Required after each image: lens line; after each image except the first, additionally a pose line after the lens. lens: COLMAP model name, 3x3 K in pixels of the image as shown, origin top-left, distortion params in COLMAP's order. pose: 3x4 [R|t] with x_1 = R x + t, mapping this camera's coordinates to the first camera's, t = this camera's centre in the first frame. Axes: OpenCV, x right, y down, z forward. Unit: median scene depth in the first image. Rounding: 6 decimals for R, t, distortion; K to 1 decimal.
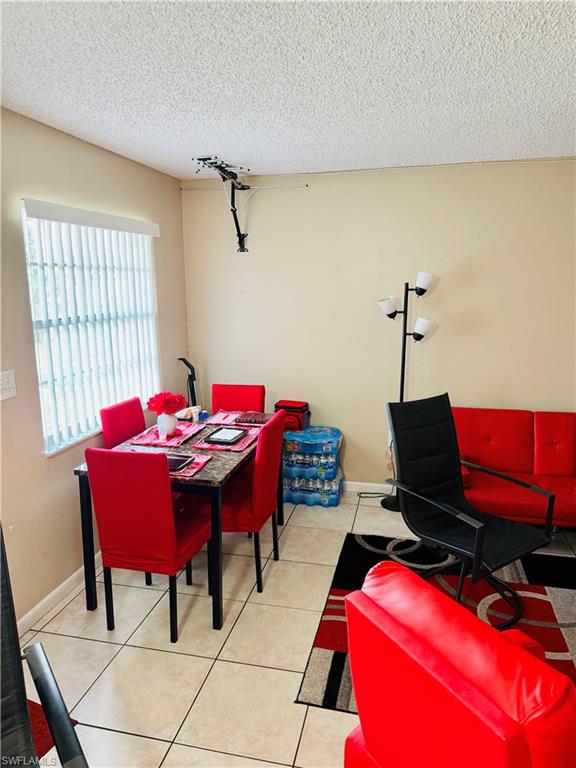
lens RADIAL K [[550.5, 0, 289.0], [0, 550.5, 383.9], [0, 0, 1]] dist [0.085205, -0.080998]
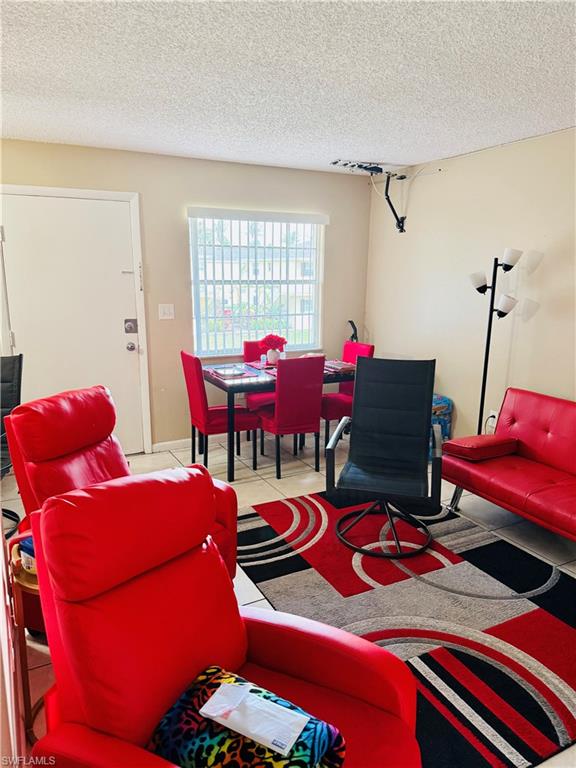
lens RADIAL K [[550.5, 0, 281.5], [0, 550.5, 386.7], [0, 0, 1]] dist [0.085205, -0.080998]
pose [[0.635037, 0.172156, -0.753054, 0.804972], [-0.159839, 0.983037, 0.089944, 0.017160], [0.755765, 0.063249, 0.651782, 0.074038]]
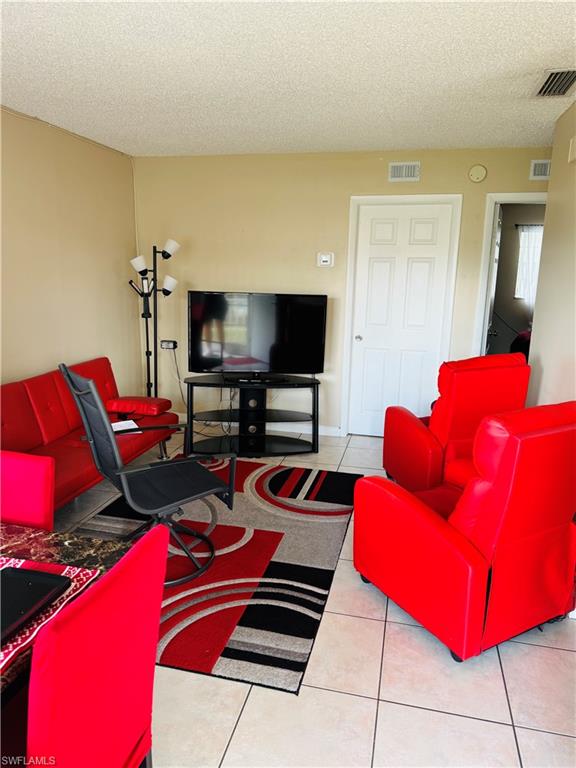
lens RADIAL K [[550.5, 0, 286.4], [0, 550.5, 384.2], [0, 0, 1]] dist [0.085205, -0.080998]
pose [[0.018822, -0.216031, 0.976205, -0.480190], [0.171978, 0.962525, 0.209687, -0.068105], [-0.984921, 0.163939, 0.055270, 0.555308]]
